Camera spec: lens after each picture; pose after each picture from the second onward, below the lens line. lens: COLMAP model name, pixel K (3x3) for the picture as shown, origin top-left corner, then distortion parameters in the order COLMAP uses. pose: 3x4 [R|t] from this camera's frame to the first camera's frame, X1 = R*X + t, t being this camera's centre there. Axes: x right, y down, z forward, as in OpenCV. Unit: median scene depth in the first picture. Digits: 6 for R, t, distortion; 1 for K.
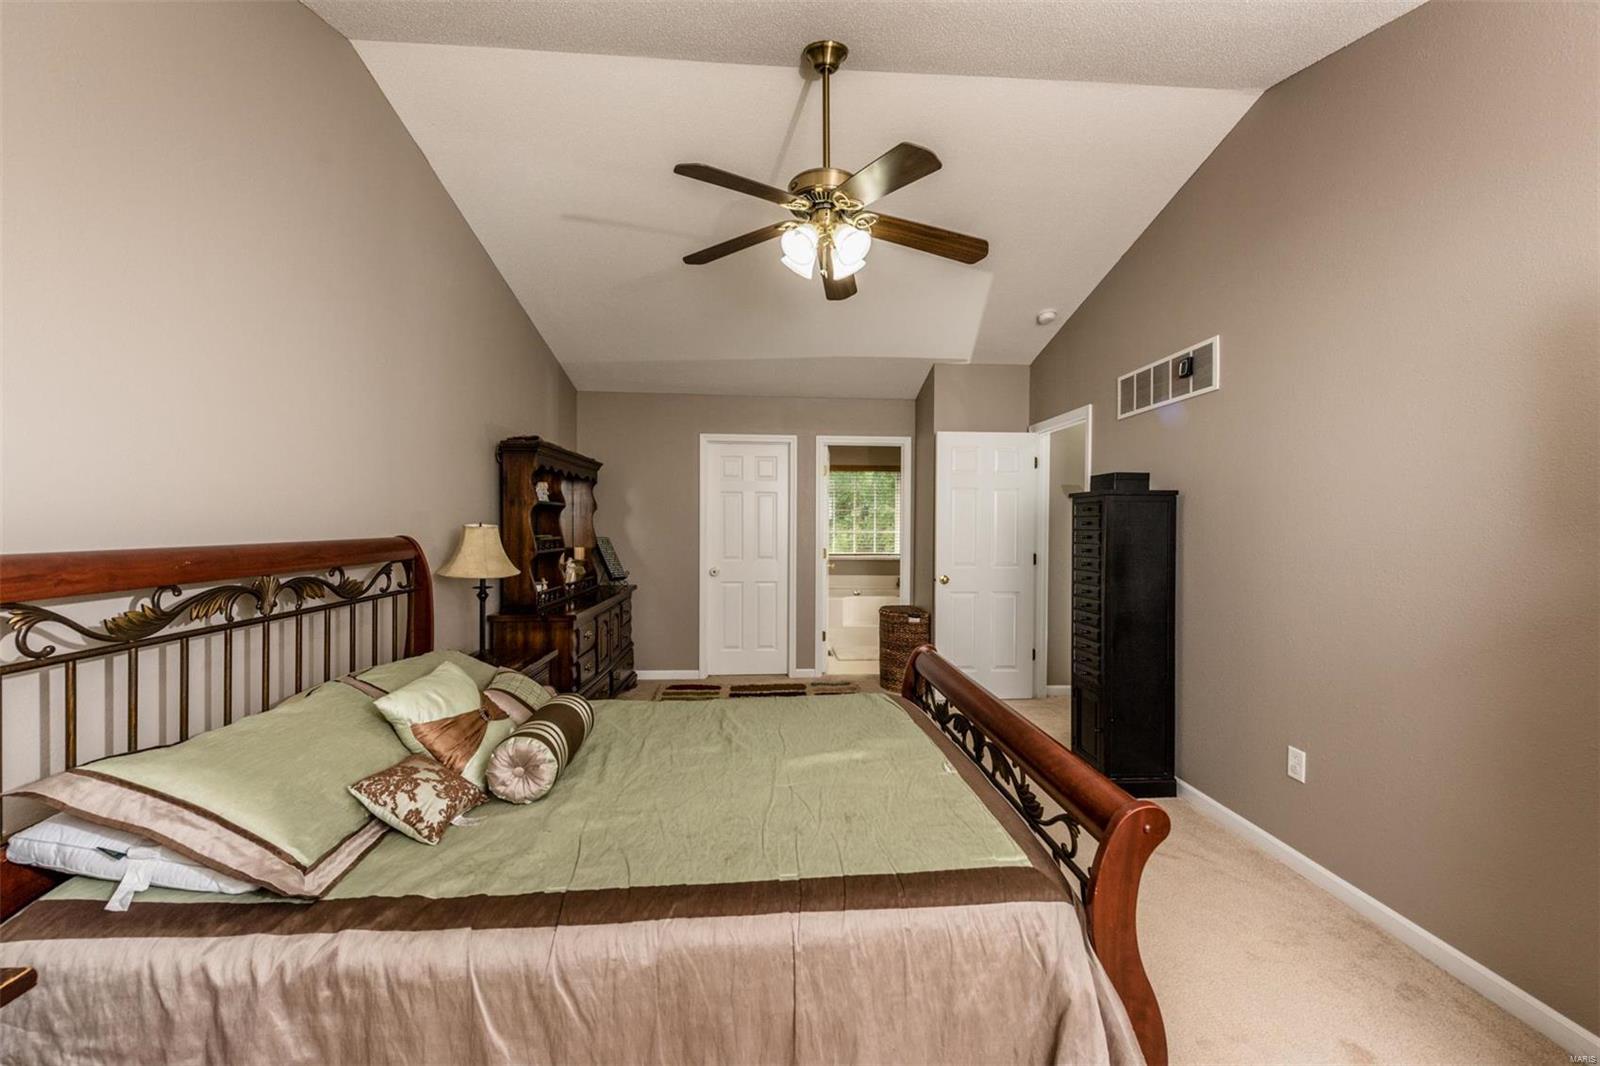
lens RADIAL K [[632.0, 0, 810.4], [0, 632.0, 532.7], [0, 0, 1]] dist [0.013333, -0.005659]
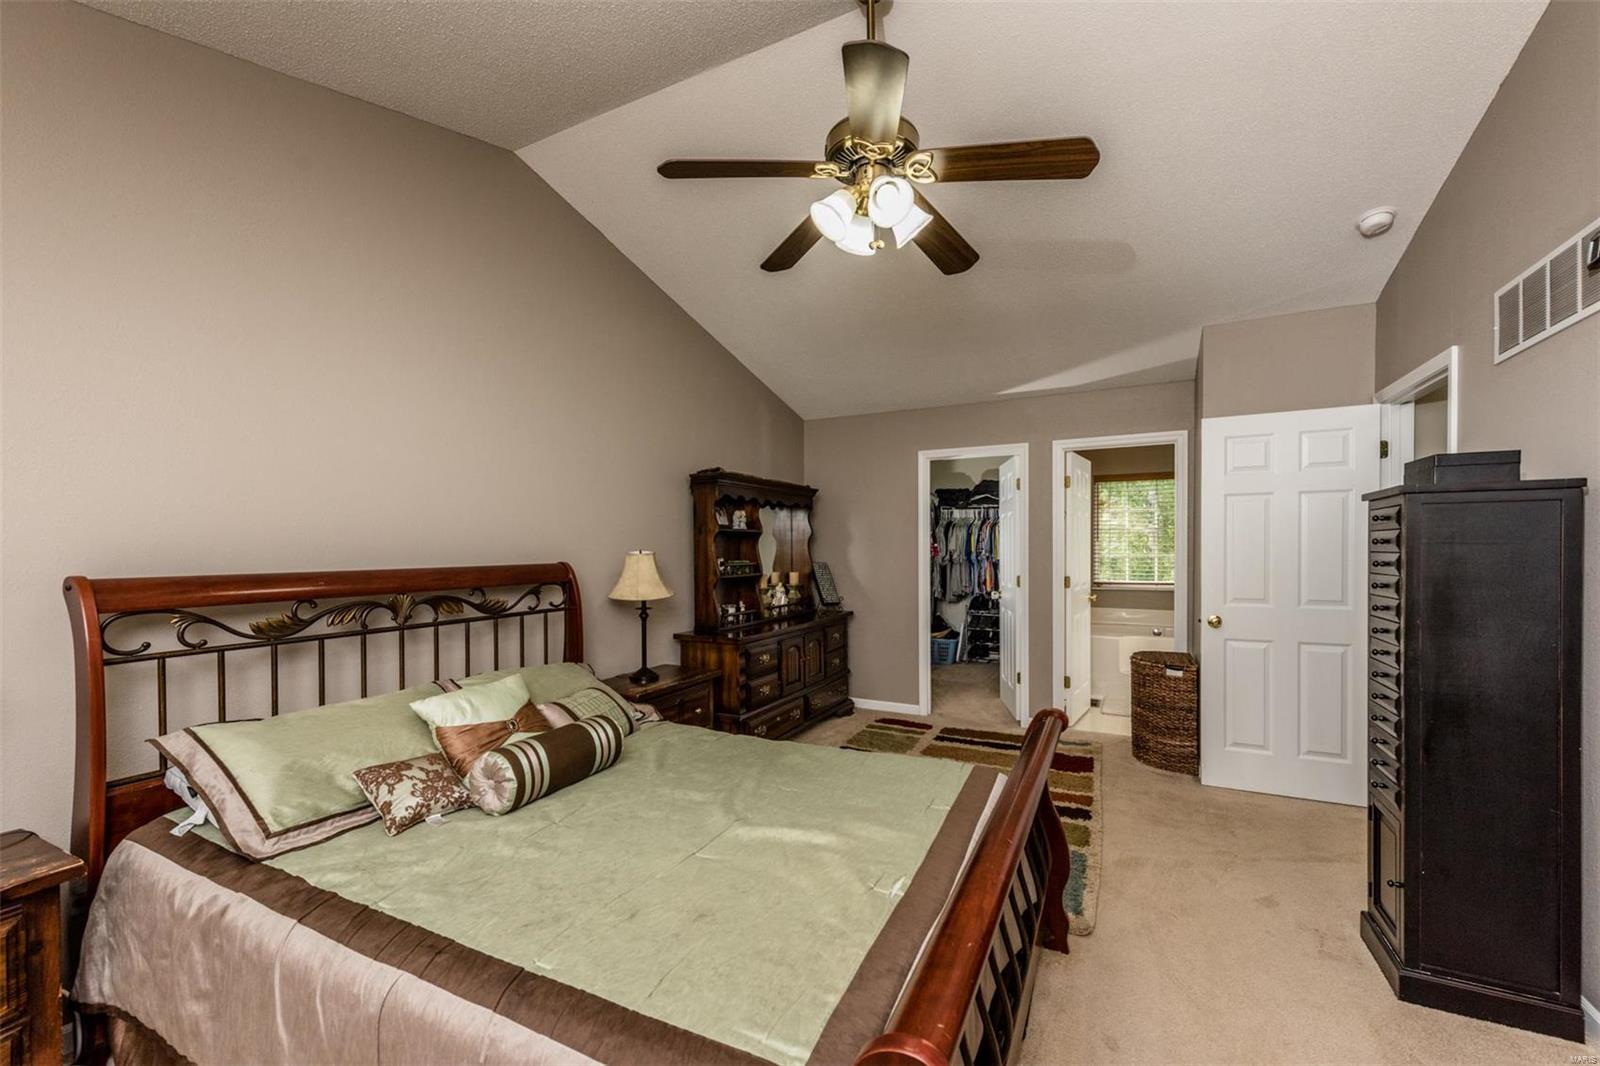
lens RADIAL K [[641.9, 0, 801.0], [0, 641.9, 555.1], [0, 0, 1]] dist [0.018828, -0.009815]
pose [[0.854854, -0.004910, -0.518846, 0.362404], [0.003621, 0.999987, -0.003497, -0.001766], [0.518857, 0.001111, 0.854861, 0.226081]]
